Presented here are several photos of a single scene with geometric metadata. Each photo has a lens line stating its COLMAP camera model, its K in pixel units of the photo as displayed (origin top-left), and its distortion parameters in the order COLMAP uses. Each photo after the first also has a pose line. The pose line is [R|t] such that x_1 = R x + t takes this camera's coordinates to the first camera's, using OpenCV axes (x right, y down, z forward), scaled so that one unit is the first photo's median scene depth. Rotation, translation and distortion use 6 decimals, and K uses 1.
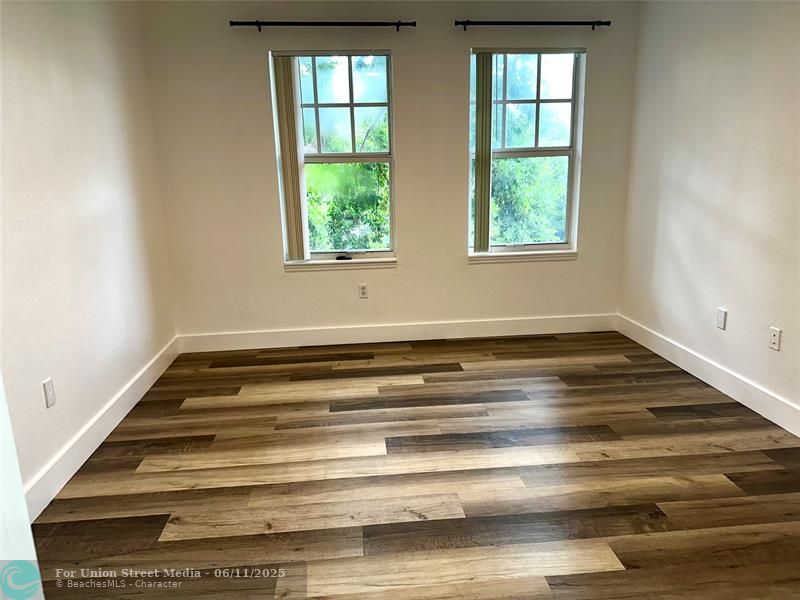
lens RADIAL K [[551.9, 0, 401.2], [0, 551.9, 294.7], [0, 0, 1]] dist [0.010043, -0.022935]
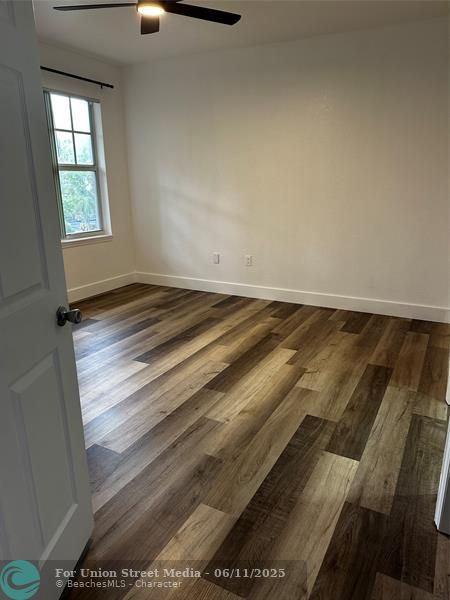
lens RADIAL K [[414.0, 0, 229.0], [0, 414.0, 303.4], [0, 0, 1]] dist [0.010043, -0.022935]
pose [[0.538346, -0.212889, 0.815390, -0.630914], [0.170294, 0.975086, 0.142151, -0.002269], [-0.825338, 0.062330, 0.561188, 0.122473]]
